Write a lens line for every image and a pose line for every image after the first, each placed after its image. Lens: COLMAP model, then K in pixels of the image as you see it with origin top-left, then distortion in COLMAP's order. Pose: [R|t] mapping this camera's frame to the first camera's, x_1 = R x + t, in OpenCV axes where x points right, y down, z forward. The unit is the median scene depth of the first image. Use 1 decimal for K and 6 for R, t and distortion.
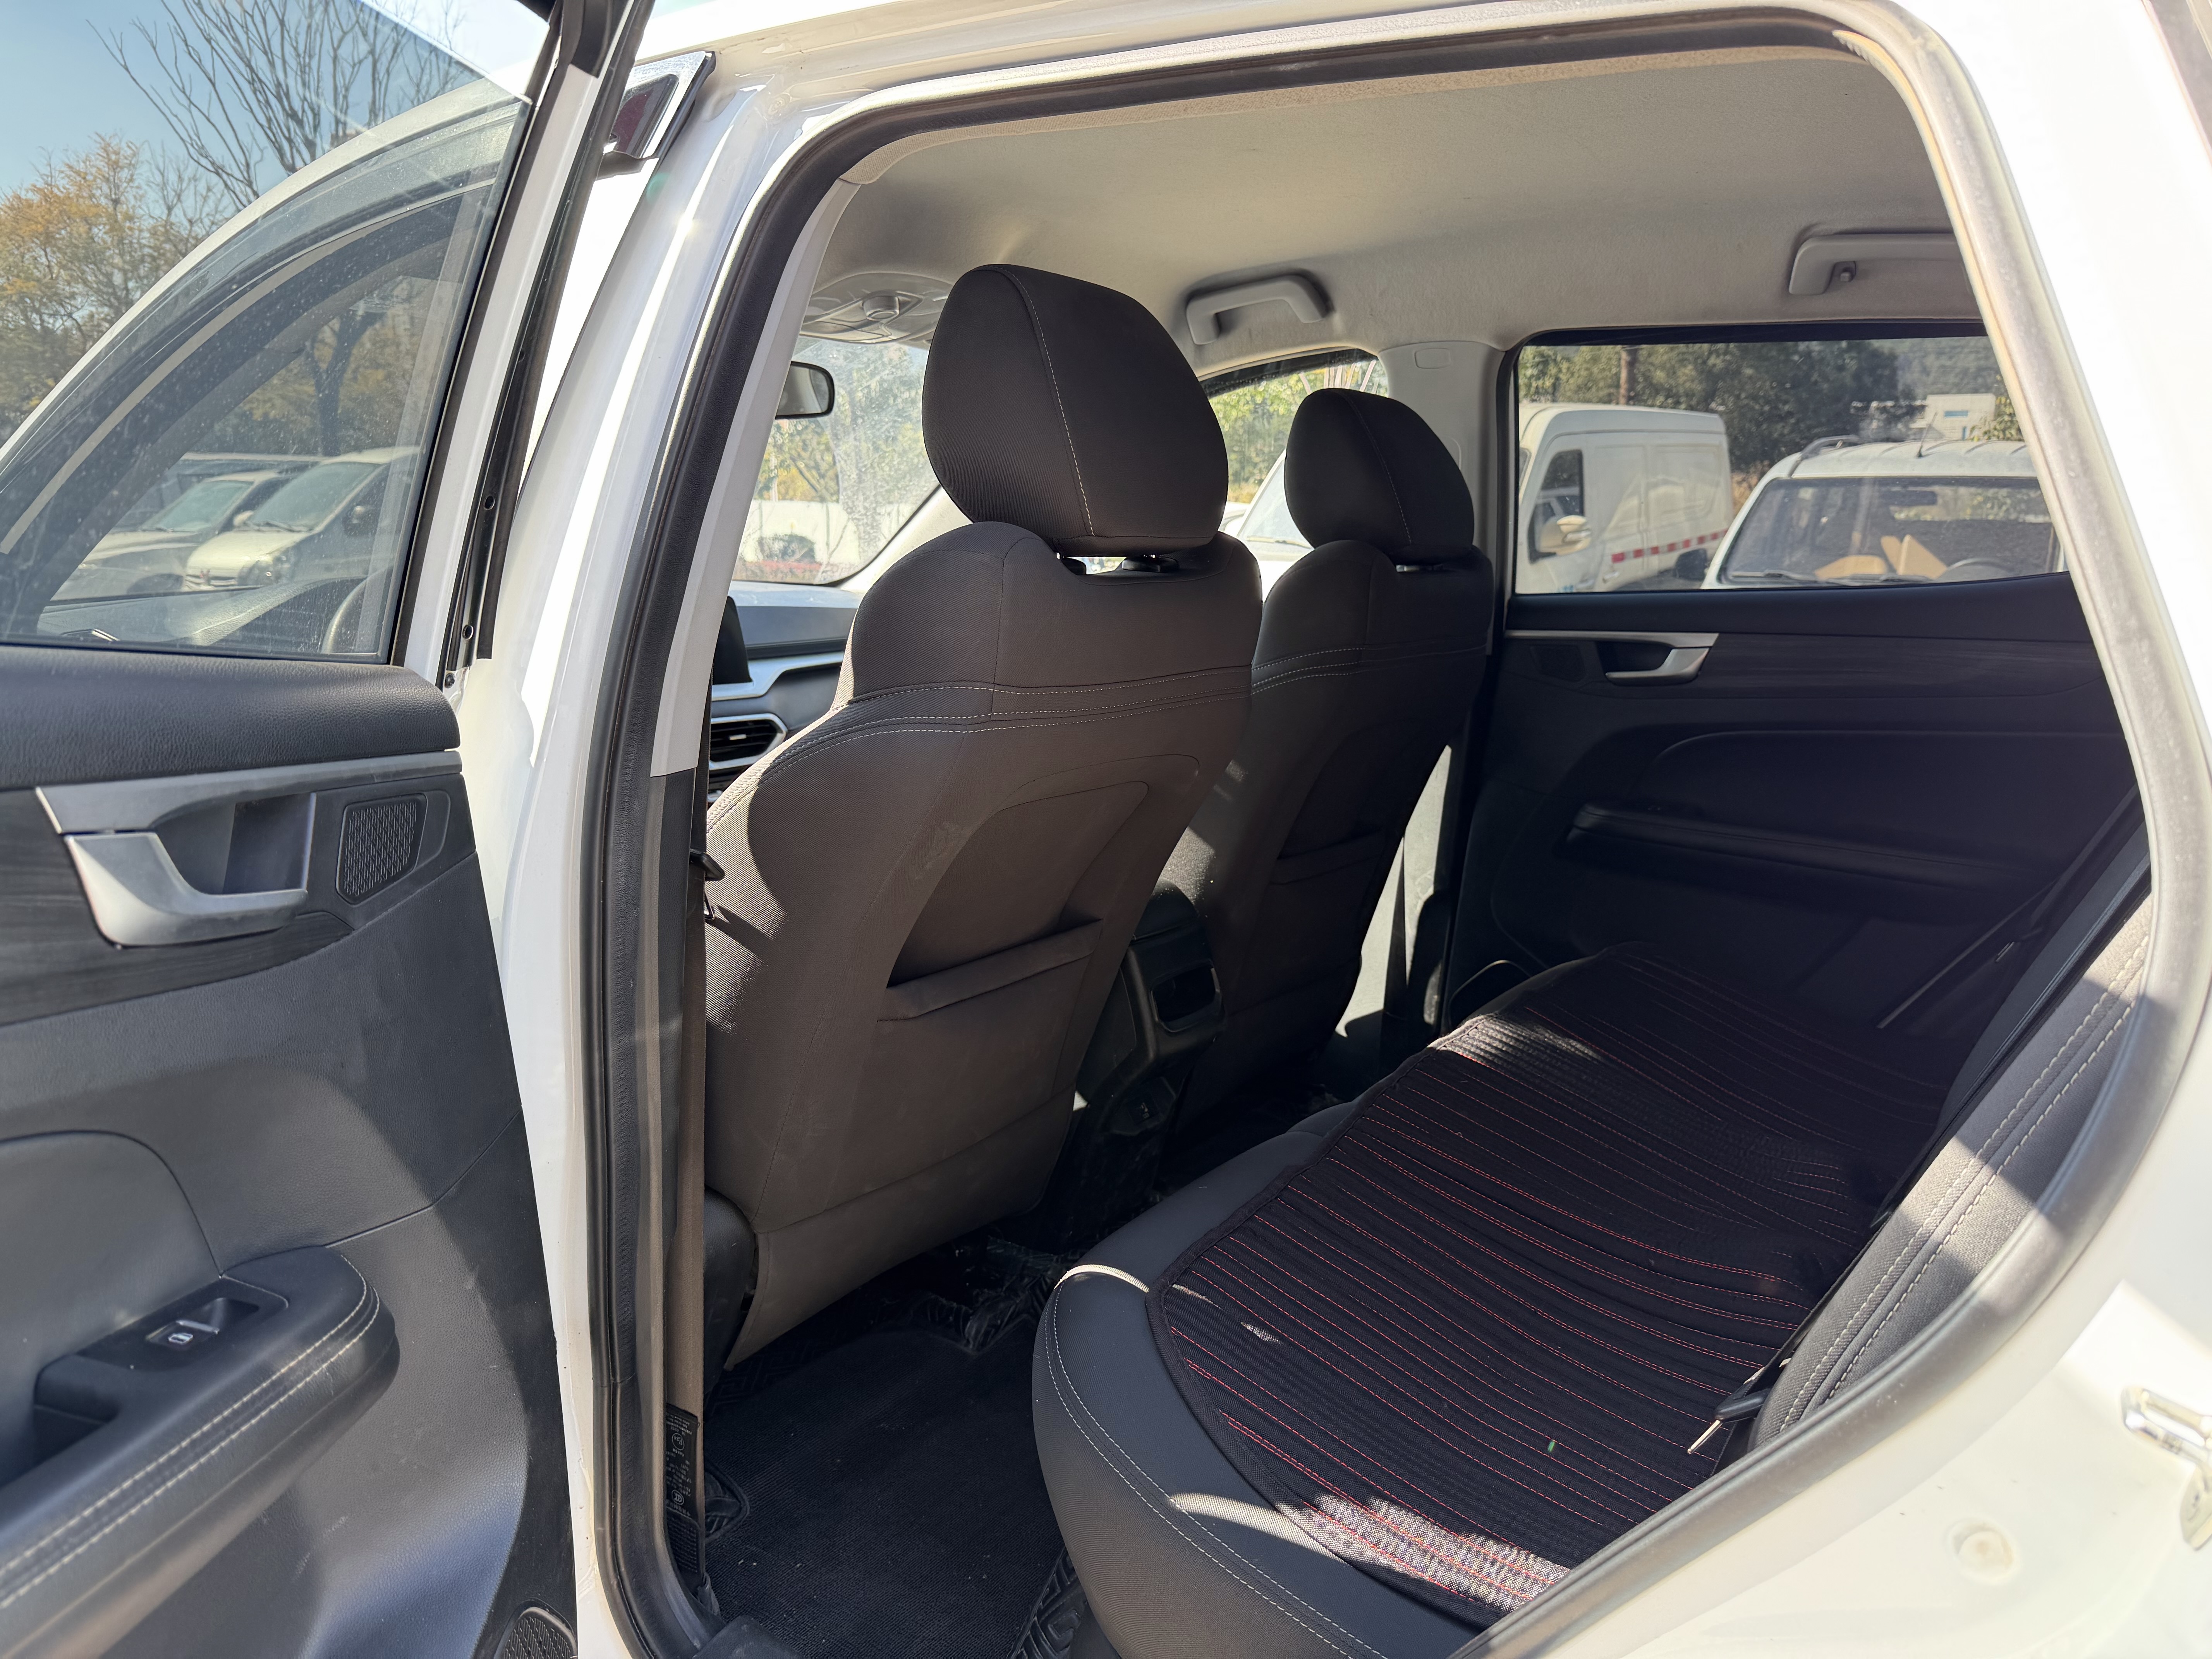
lens RADIAL K [[1565.4, 0, 1106.0], [0, 1565.4, 829.5], [0, 0, 1]] dist [0.012781, -0.022661]
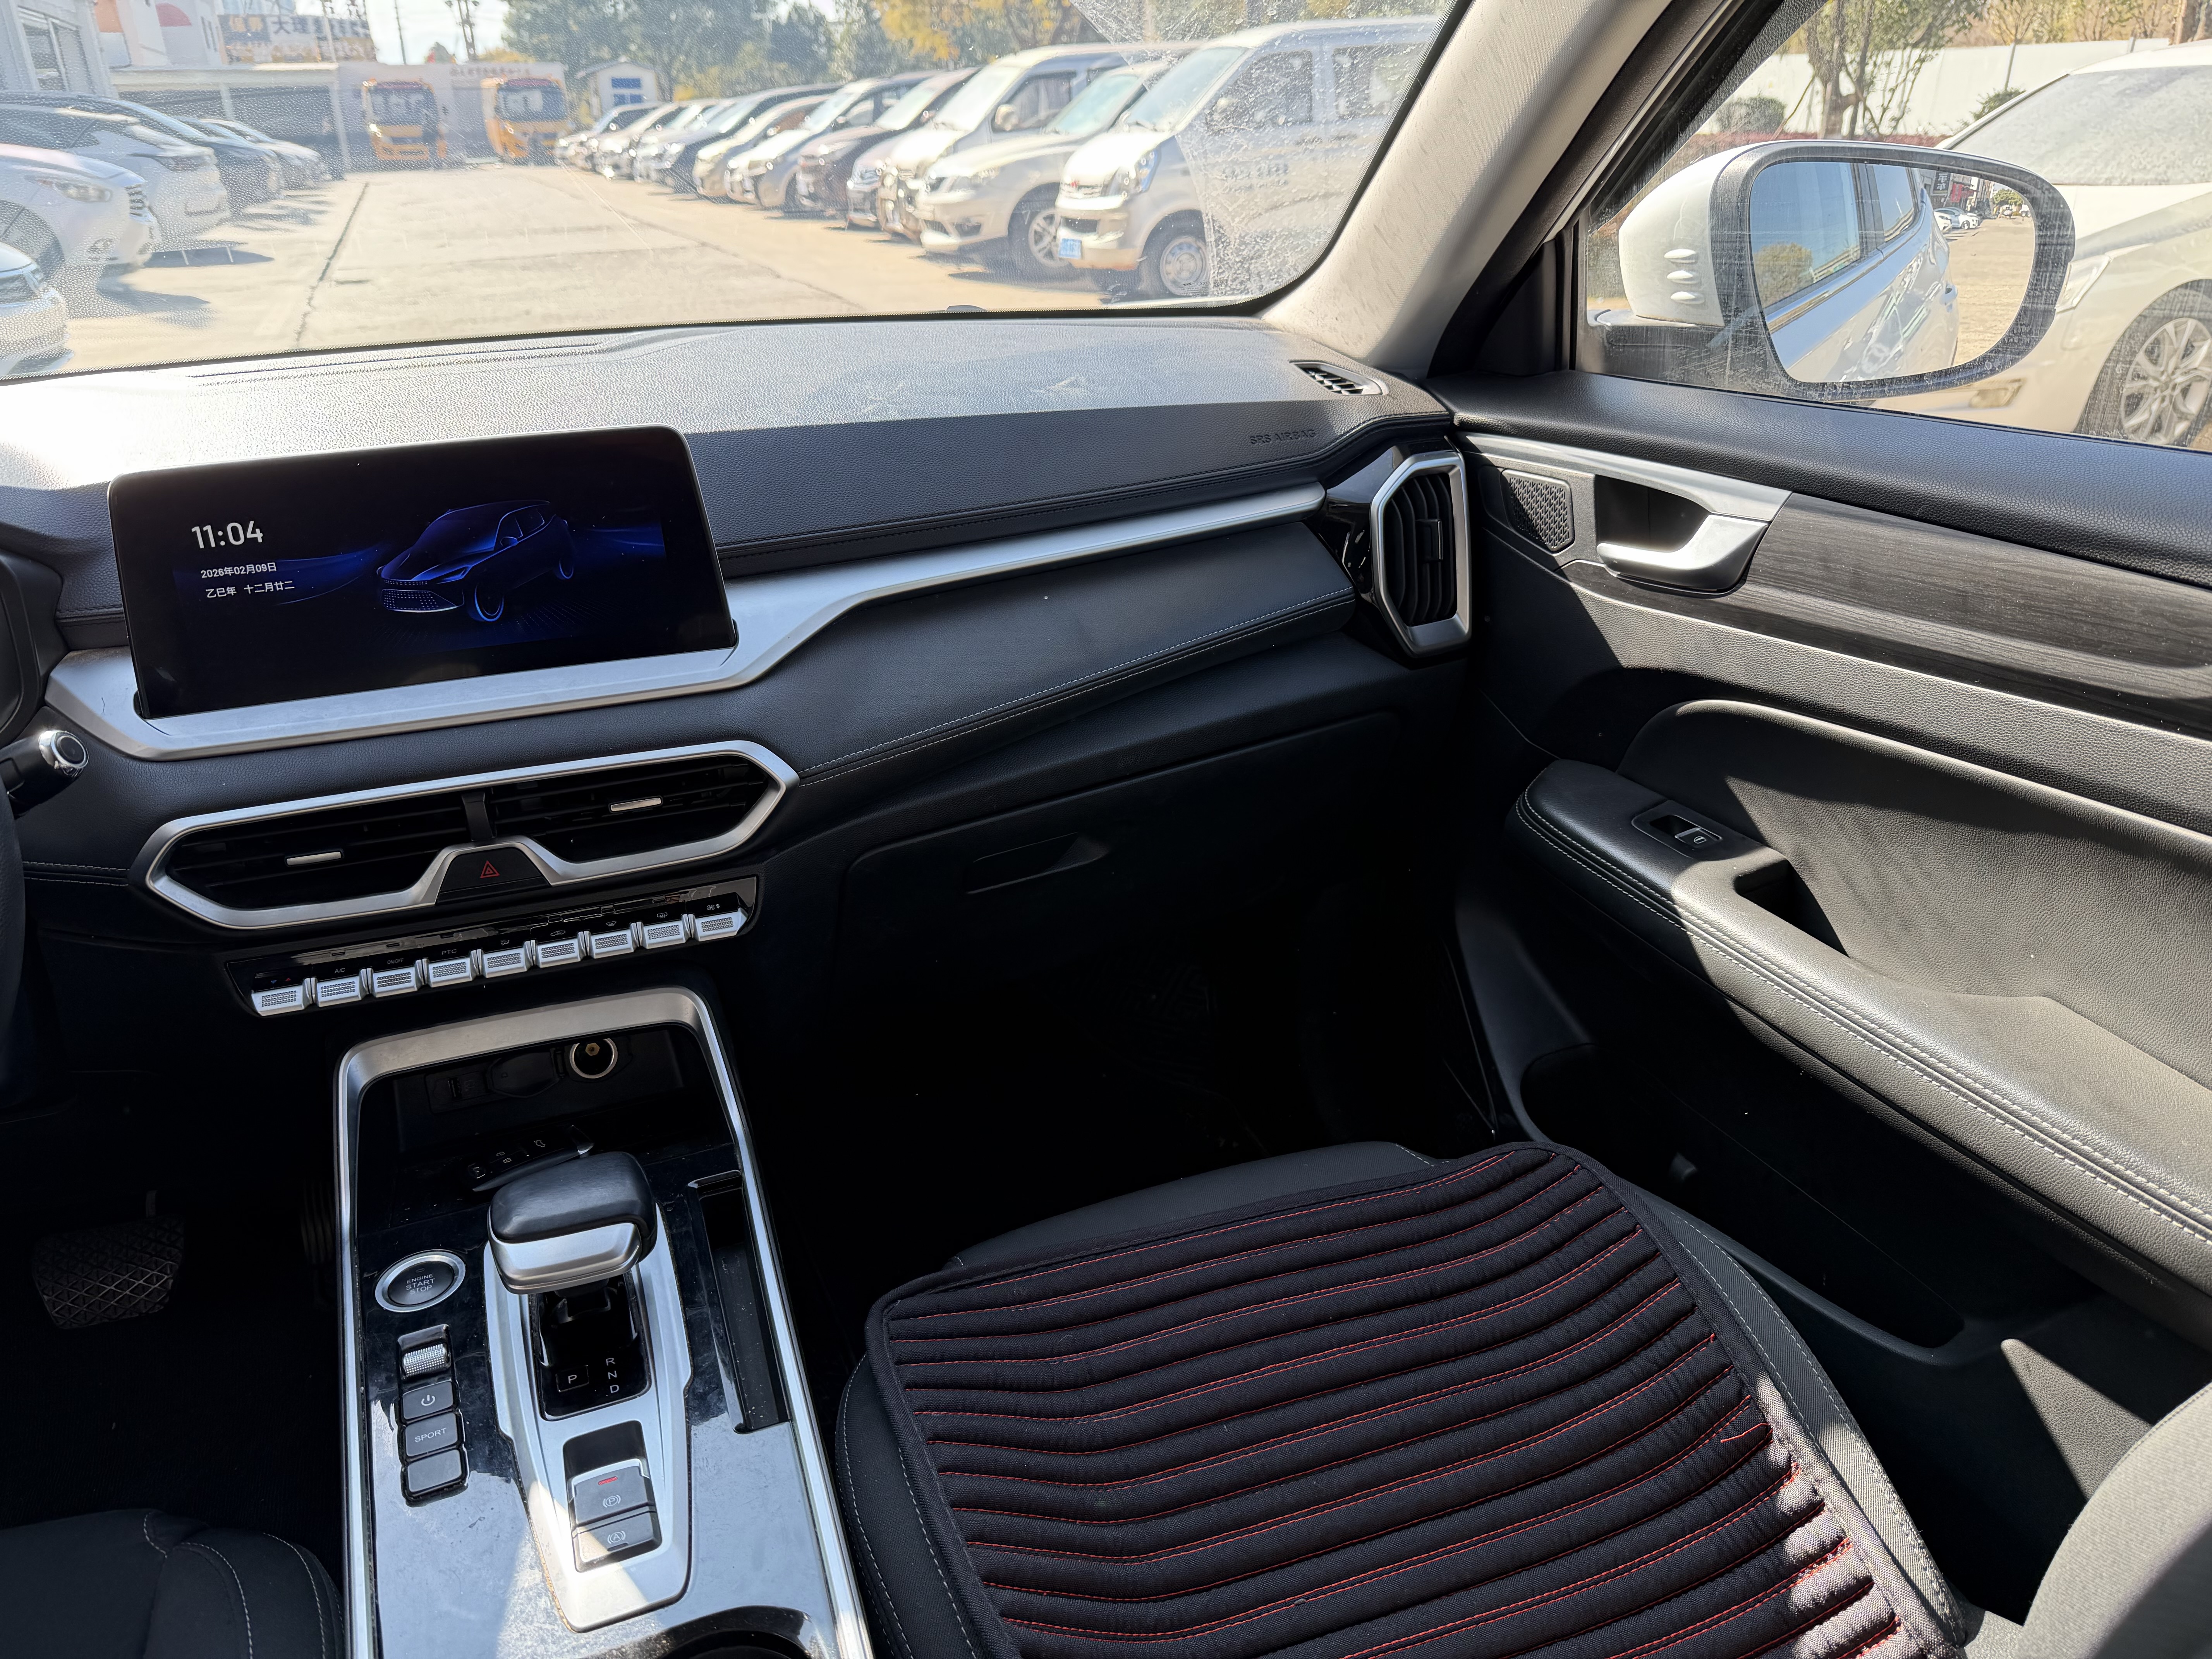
lens RADIAL K [[1565.4, 0, 1106.0], [0, 1565.4, 829.5], [0, 0, 1]] dist [0.012781, -0.022661]
pose [[0.841291, 0.191596, -0.505490, 0.010546], [-0.063343, 0.963582, 0.259804, -0.027370], [0.536858, -0.186552, 0.822789, 0.124878]]
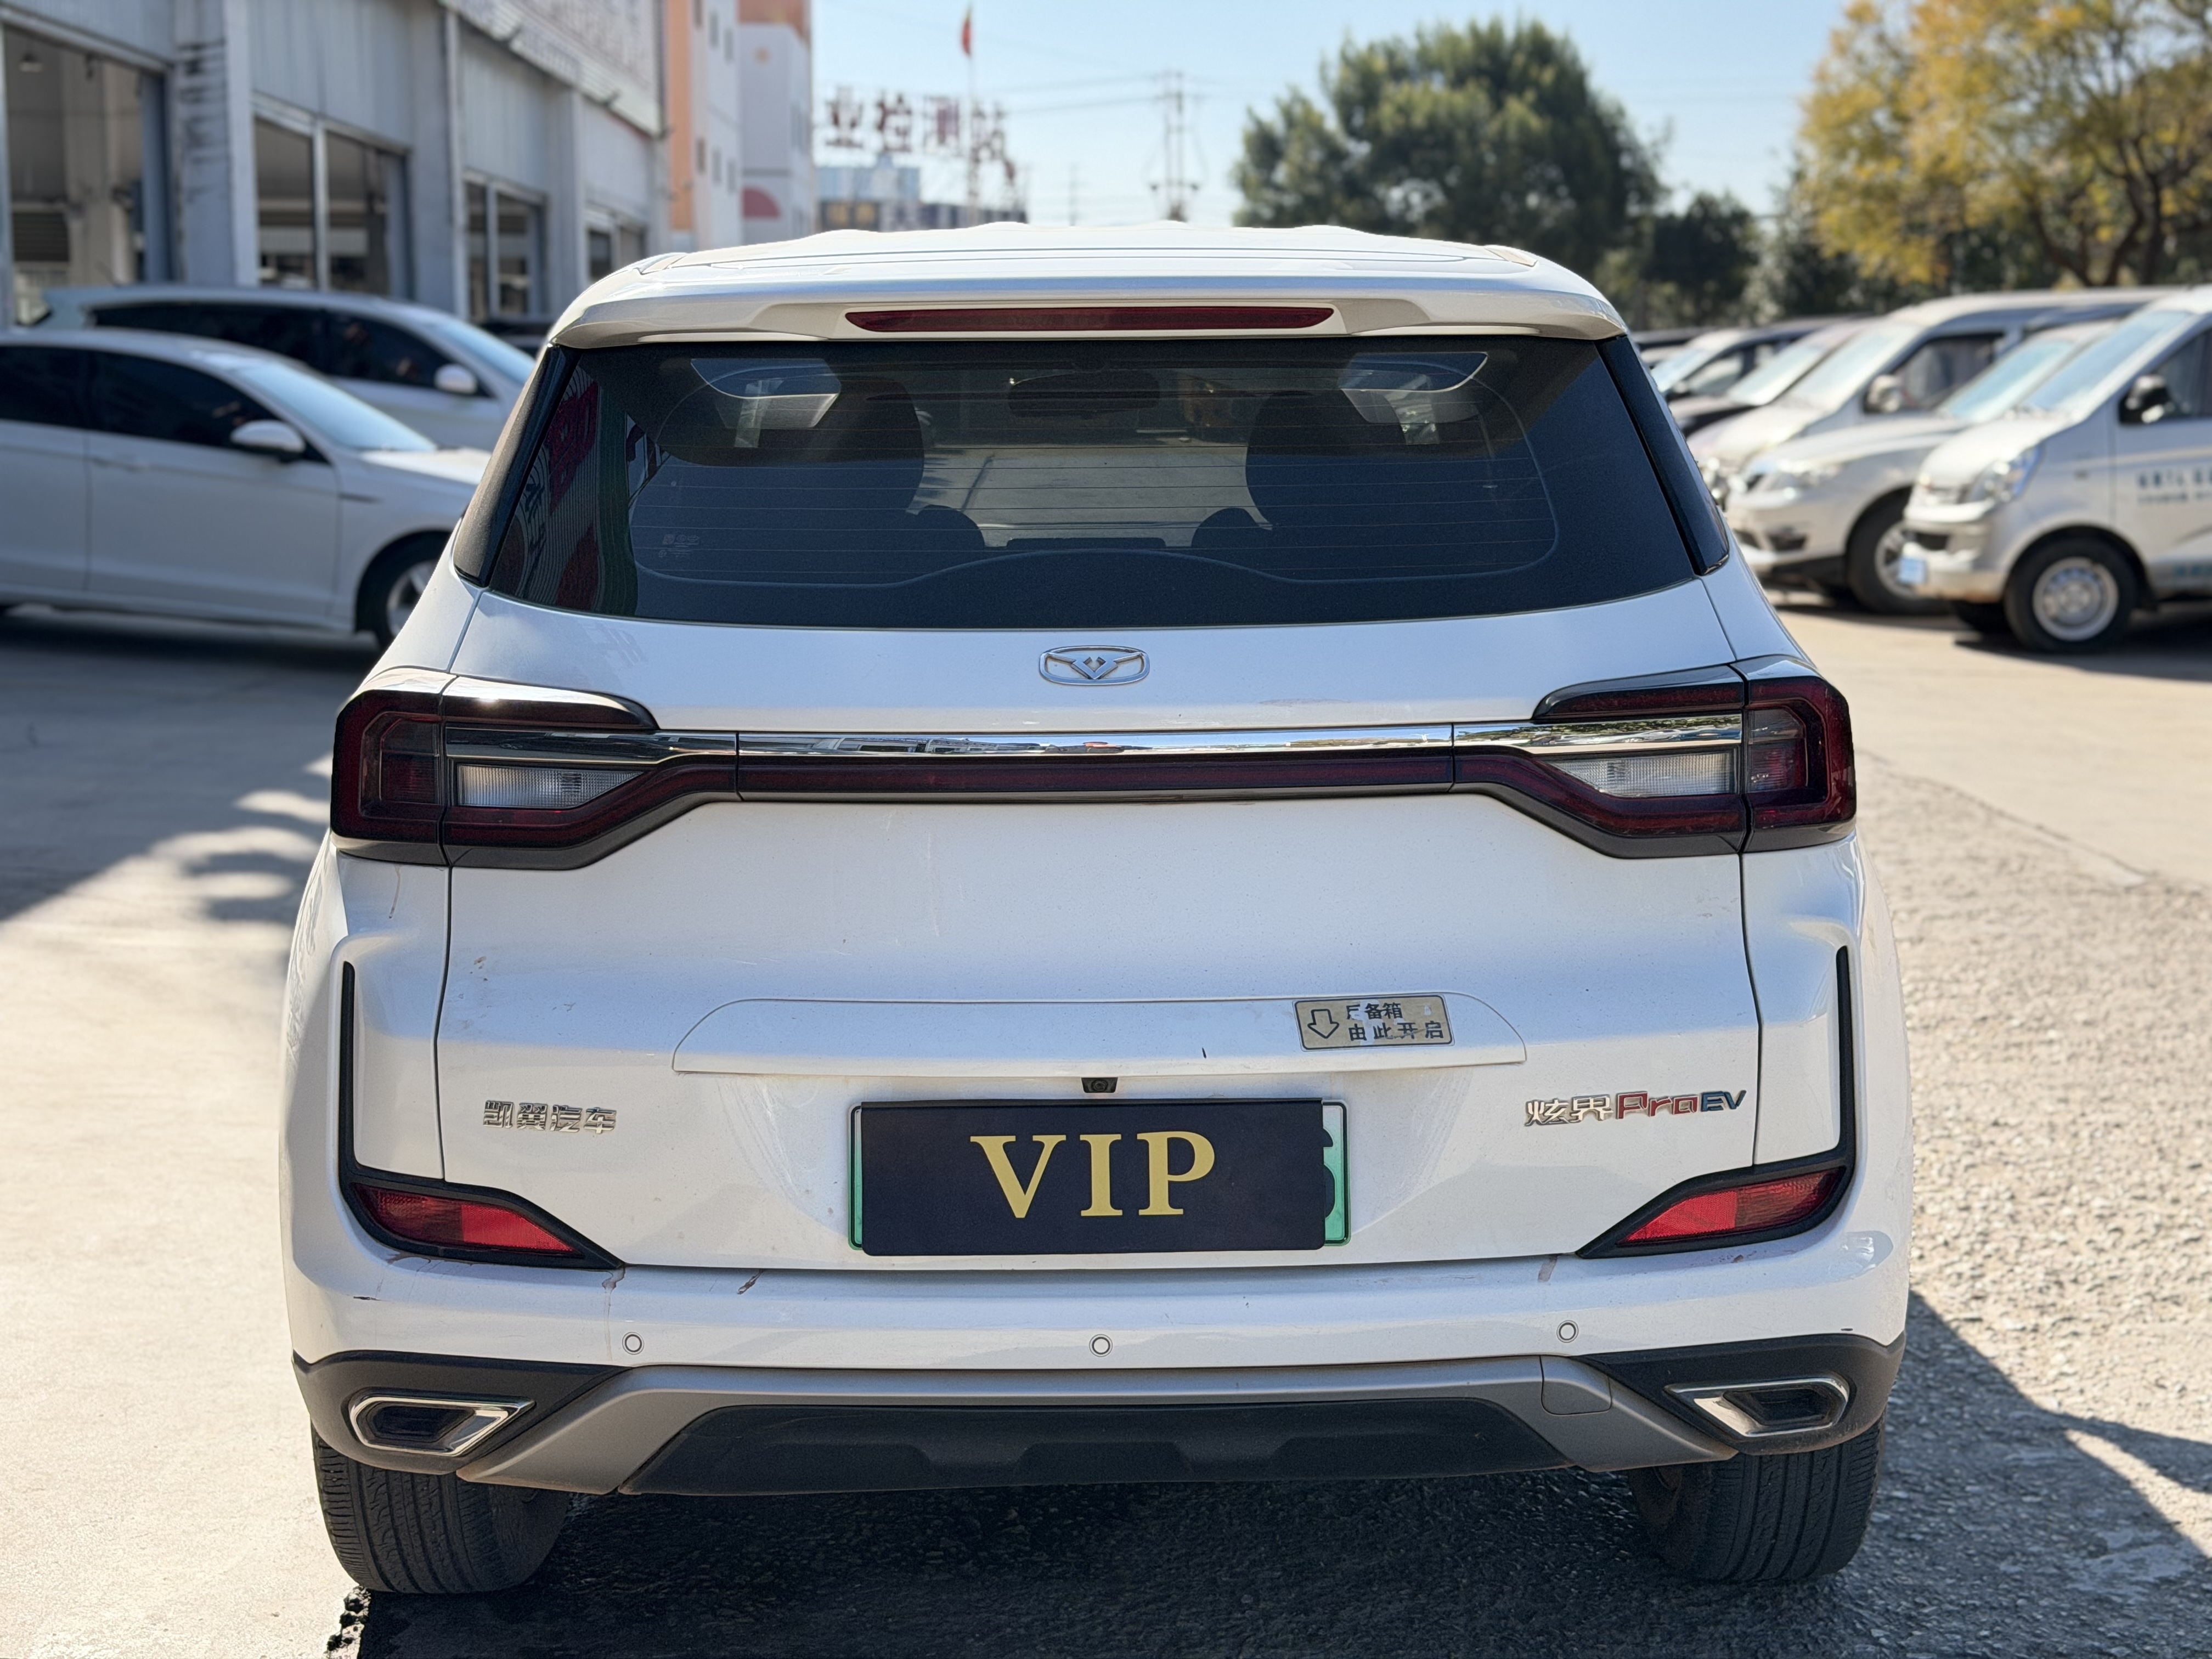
lens RADIAL K [[3082.6, 0, 1106.0], [0, 3082.6, 829.5], [0, 0, 1]] dist [0.116145, -0.123979]
pose [[0.589364, 0.099152, -0.801760, 0.308672], [-0.135629, 0.990497, 0.022794, 0.006577], [0.796401, 0.095308, 0.597211, -0.090877]]
